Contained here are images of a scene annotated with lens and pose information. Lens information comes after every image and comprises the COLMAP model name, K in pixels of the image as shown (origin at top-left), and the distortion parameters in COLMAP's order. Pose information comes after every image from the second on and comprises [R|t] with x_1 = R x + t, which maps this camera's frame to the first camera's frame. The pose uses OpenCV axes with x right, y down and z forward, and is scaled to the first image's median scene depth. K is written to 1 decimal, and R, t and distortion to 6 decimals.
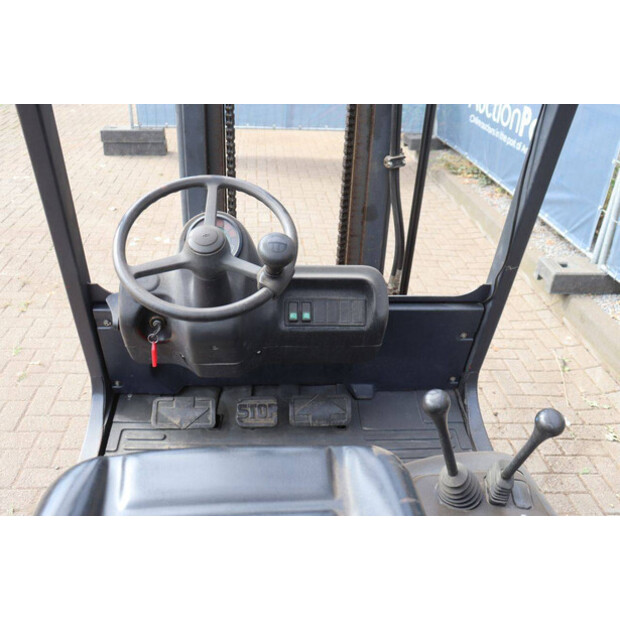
lens RADIAL K [[575.3, 0, 310.0], [0, 575.3, 310.0], [0, 0, 1]] dist [-0.167434, 0.221761]
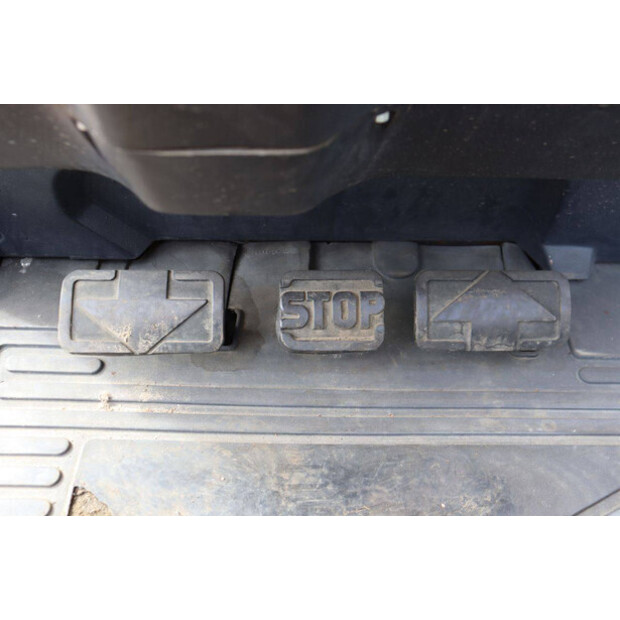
lens RADIAL K [[727.2, 0, 305.0], [0, 727.2, 308.8], [0, 0, 1]] dist [-0.044547, 0.244050]
pose [[0.997624, 0.027968, -0.062958, -0.078127], [-0.013409, 0.975236, 0.220760, 0.066644], [0.067573, -0.219392, 0.973294, 0.510555]]
